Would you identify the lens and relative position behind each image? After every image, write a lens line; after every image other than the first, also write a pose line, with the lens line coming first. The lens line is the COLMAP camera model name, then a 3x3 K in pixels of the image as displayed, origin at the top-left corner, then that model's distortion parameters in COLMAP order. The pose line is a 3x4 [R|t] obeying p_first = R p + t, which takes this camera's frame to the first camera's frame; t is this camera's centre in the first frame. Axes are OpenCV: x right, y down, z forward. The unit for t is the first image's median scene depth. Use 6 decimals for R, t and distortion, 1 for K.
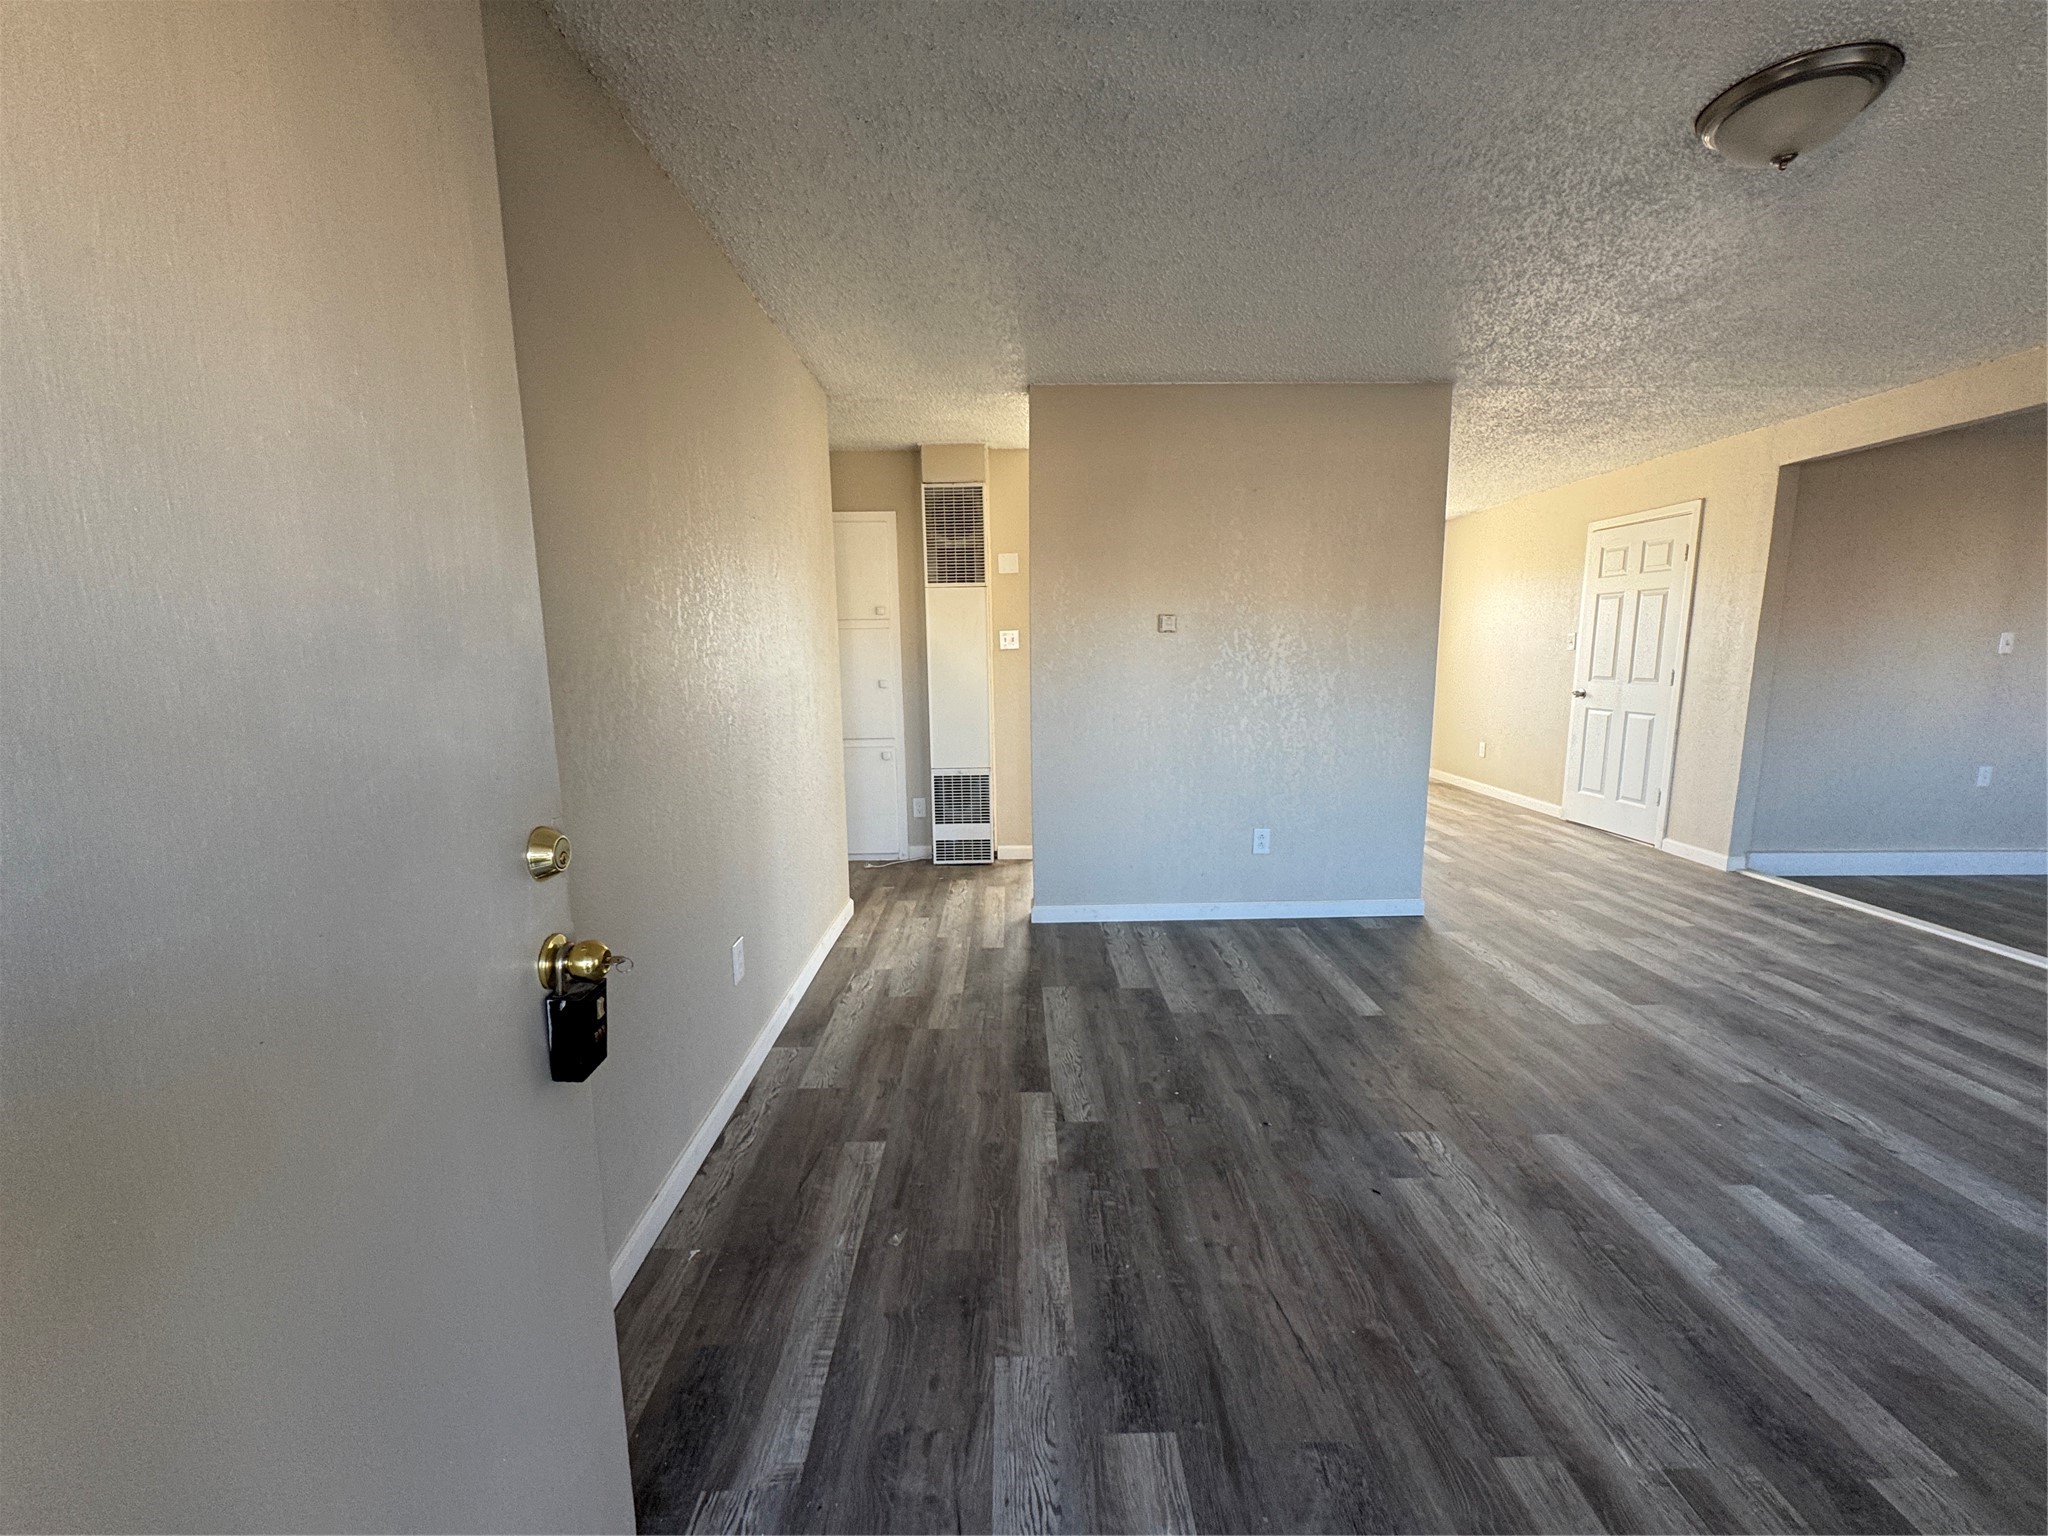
lens RADIAL K [[817.4, 0, 1023.1], [0, 817.4, 769.4], [0, 0, 1]] dist [-0.001960, 0.000376]
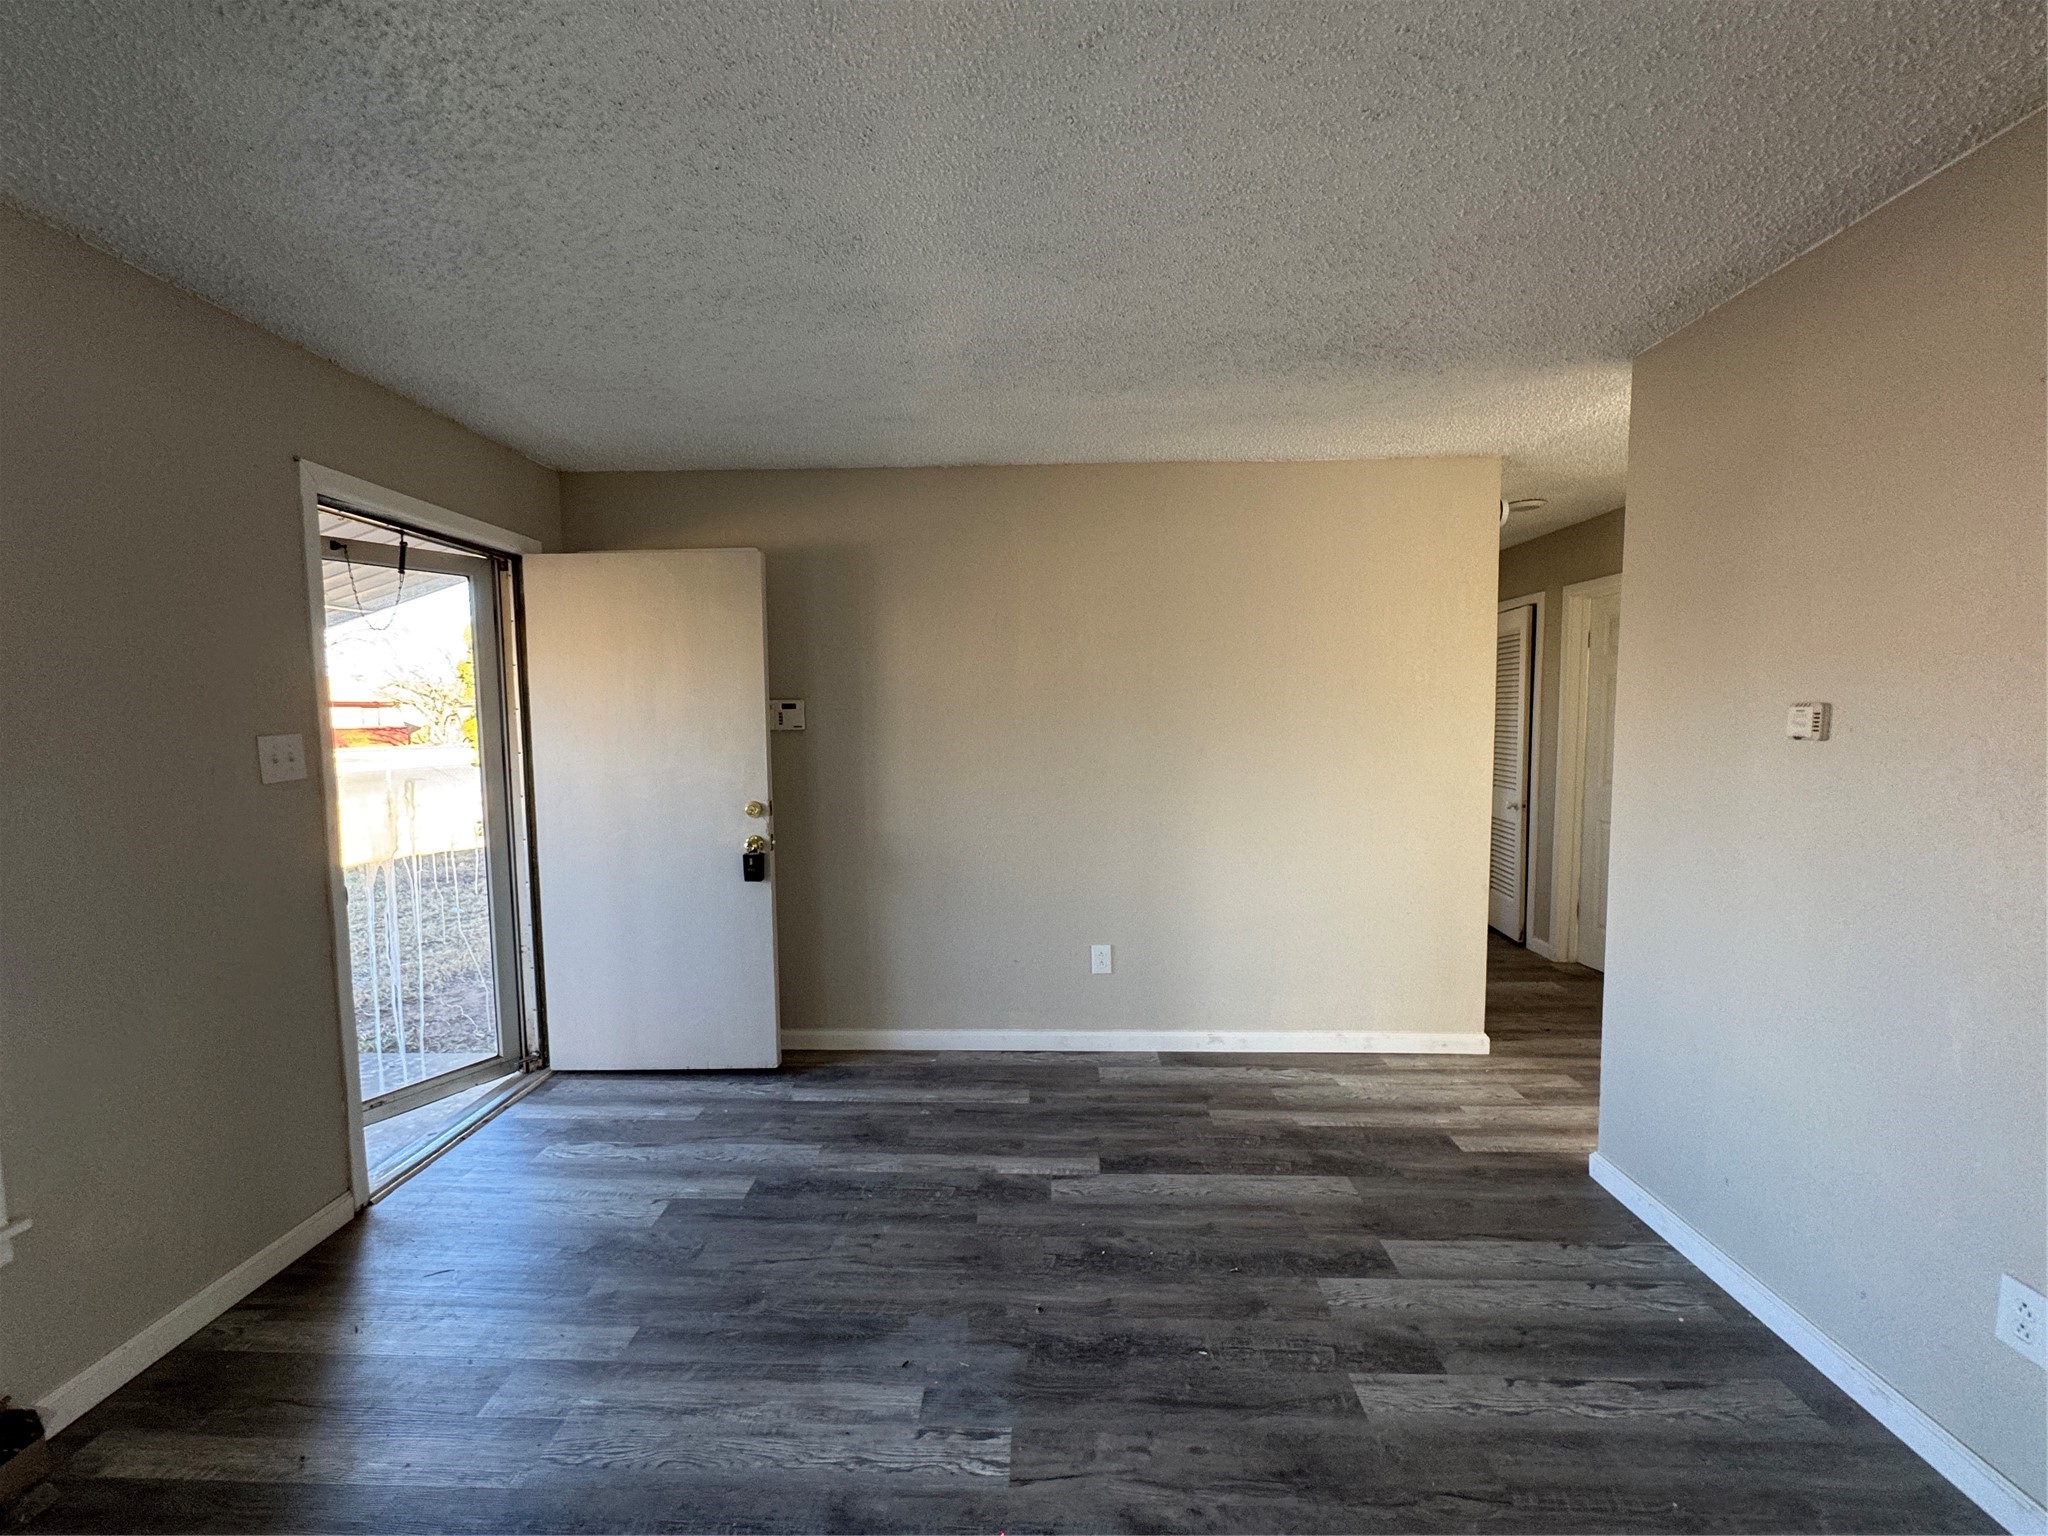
lens RADIAL K [[817.4, 0, 1023.1], [0, 817.4, 769.4], [0, 0, 1]] dist [-0.001960, 0.000376]
pose [[-0.048010, 0.080121, -0.995628, 0.860120], [-0.139138, 0.986523, 0.086098, -0.160738], [0.989108, 0.142664, -0.036215, 0.713298]]
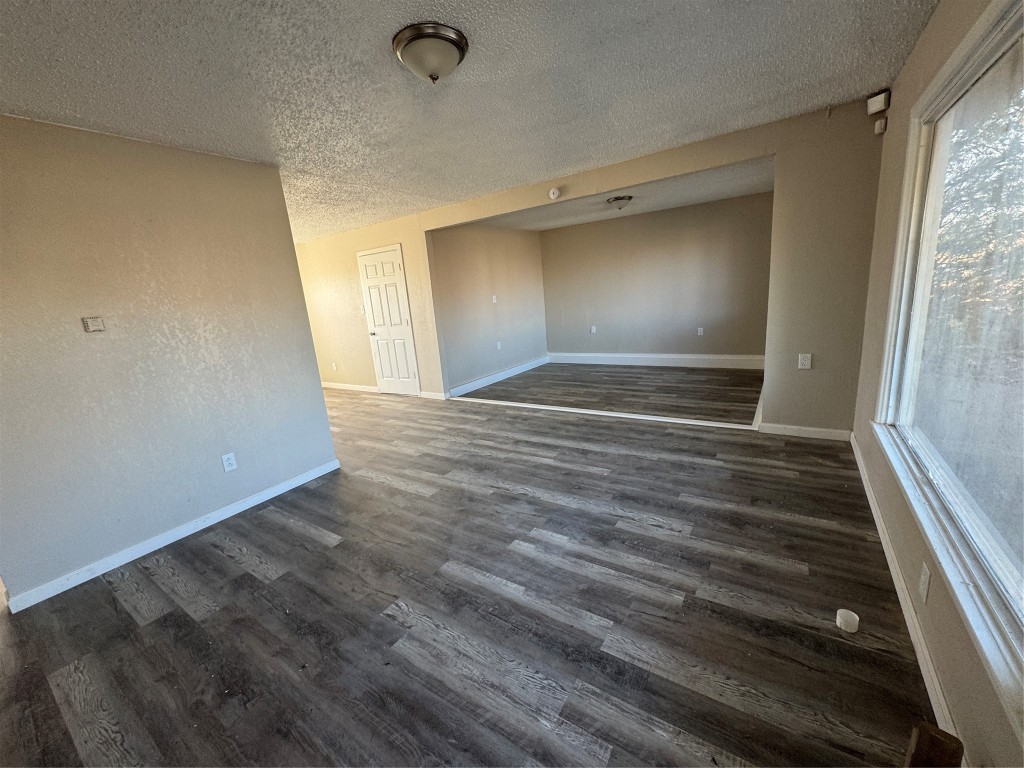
lens RADIAL K [[408.7, 0, 511.5], [0, 408.7, 384.7], [0, 0, 1]] dist [-0.001960, 0.000376]
pose [[0.568003, -0.223110, 0.792209, 0.034066], [0.202226, 0.970880, 0.128436, -0.053581], [-0.797795, 0.087254, 0.596581, 0.176263]]
